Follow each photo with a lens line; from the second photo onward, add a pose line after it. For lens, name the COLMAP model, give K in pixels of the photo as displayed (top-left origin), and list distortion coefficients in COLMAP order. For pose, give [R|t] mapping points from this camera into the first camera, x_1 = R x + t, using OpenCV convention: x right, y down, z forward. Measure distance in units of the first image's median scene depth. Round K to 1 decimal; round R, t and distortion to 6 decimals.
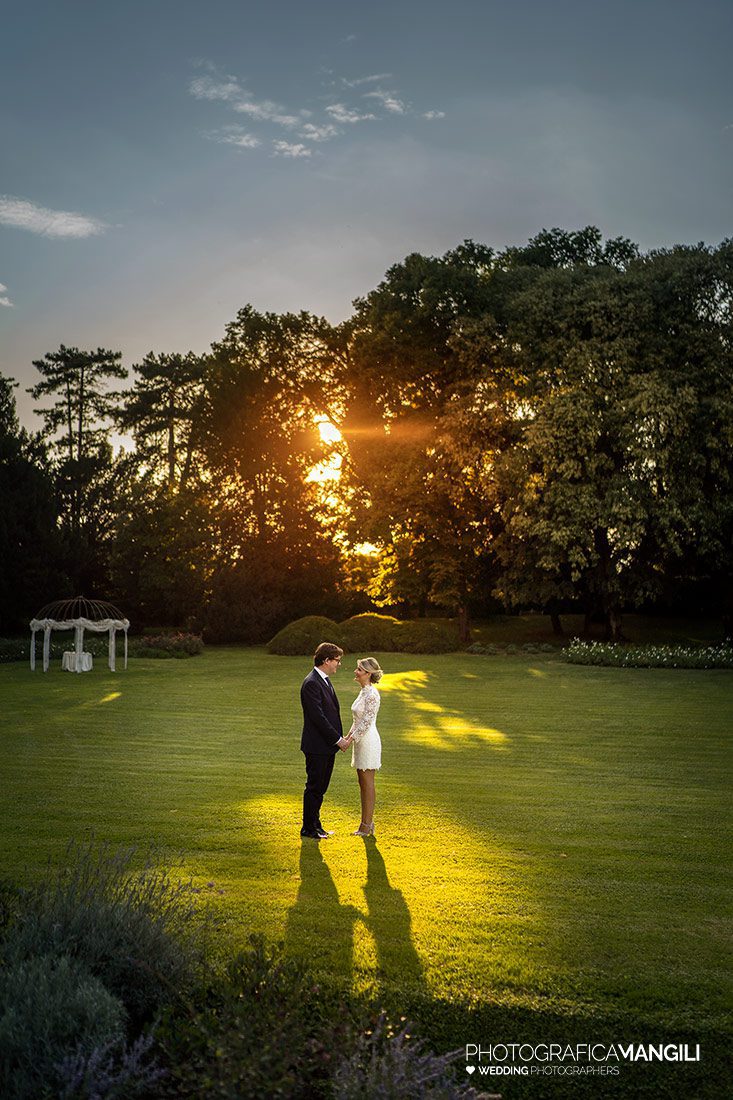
lens RADIAL K [[1035.8, 0, 318.6], [0, 1035.8, 574.1], [0, 0, 1]] dist [-0.006788, 0.009273]
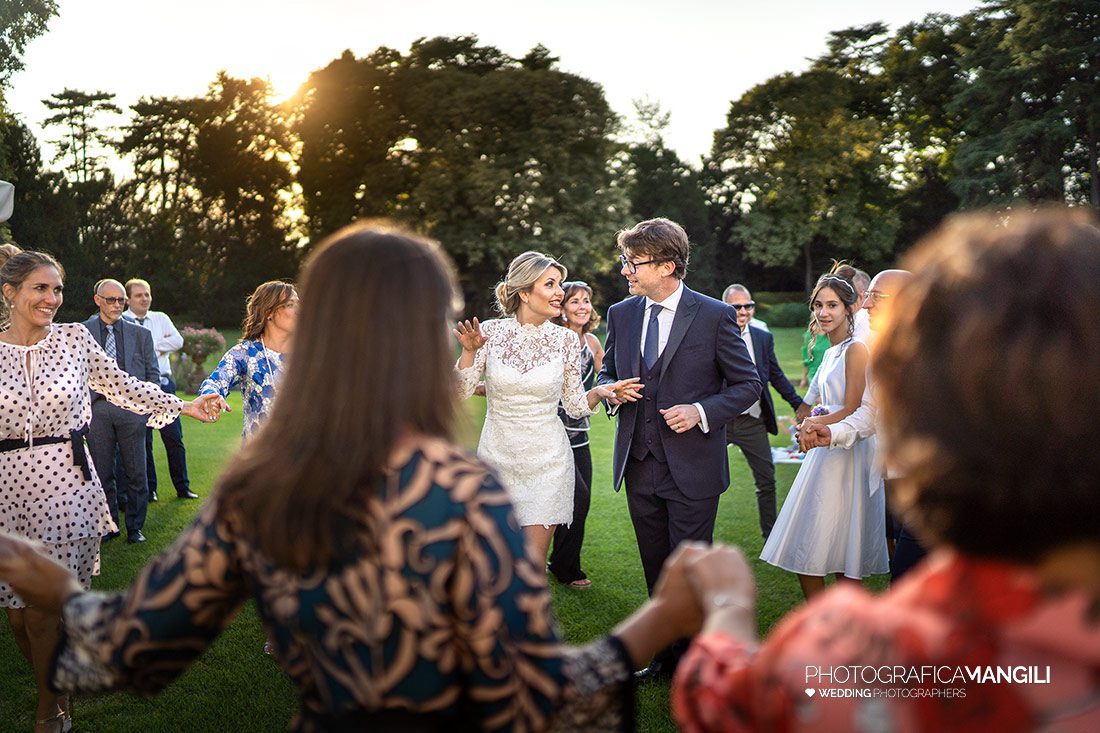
lens RADIAL K [[1035.8, 0, 547.0], [0, 1035.8, 351.2], [0, 0, 1]] dist [-0.006788, 0.009273]
pose [[0.973050, -0.029263, 0.228728, 0.021414], [0.006467, 0.994988, 0.099784, -0.036997], [-0.230502, -0.095616, 0.968363, -0.437624]]
